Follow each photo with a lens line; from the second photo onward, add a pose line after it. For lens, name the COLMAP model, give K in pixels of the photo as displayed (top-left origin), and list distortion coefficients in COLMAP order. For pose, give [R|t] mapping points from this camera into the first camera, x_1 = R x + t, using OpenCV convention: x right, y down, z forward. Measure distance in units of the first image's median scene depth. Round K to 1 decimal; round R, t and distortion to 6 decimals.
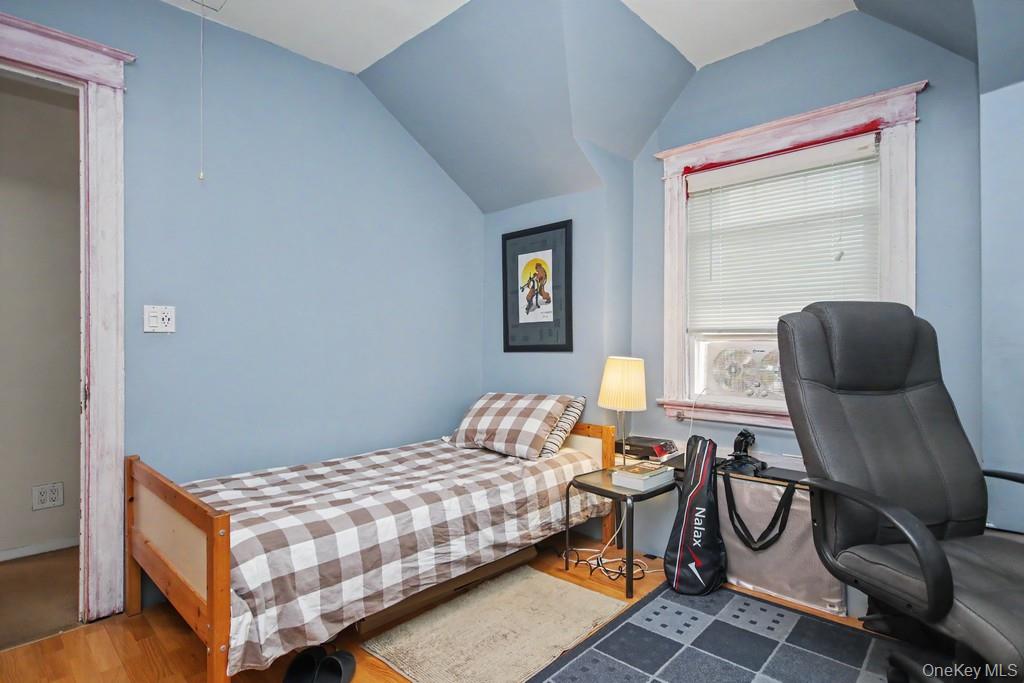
lens RADIAL K [[529.6, 0, 514.9], [0, 529.6, 343.4], [0, 0, 1]] dist [0.006970, 0.000154]
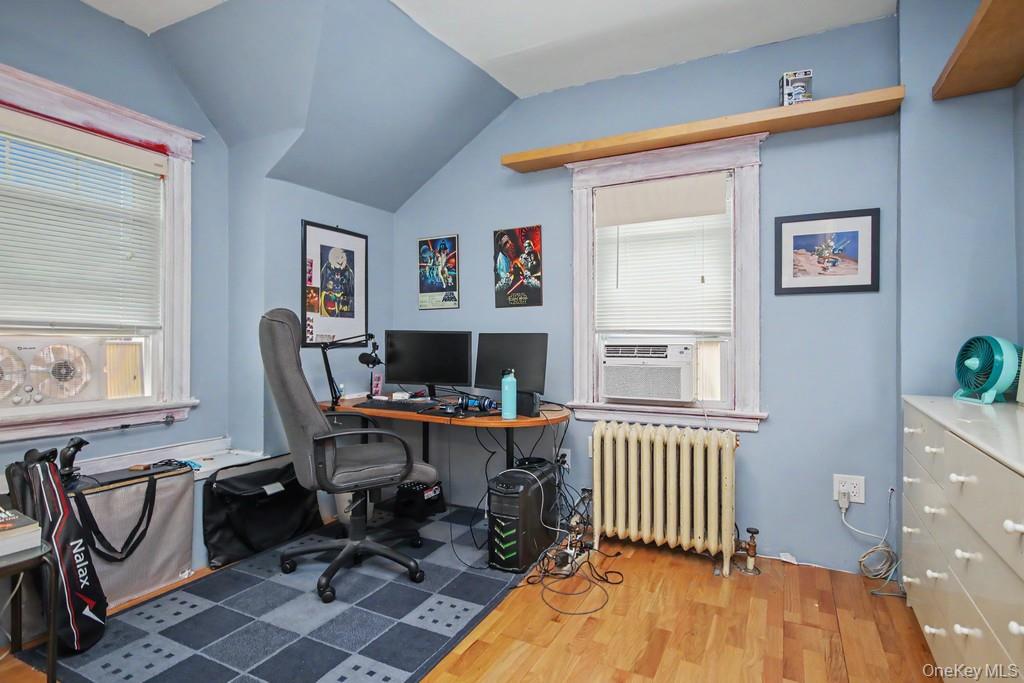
lens RADIAL K [[529.6, 0, 515.4], [0, 529.6, 339.2], [0, 0, 1]] dist [0.006970, 0.000154]
pose [[-0.281241, -0.000149, 0.959637, -0.645181], [-0.002110, 0.999998, -0.000463, -0.001381], [-0.959635, -0.002155, -0.281240, 0.602611]]
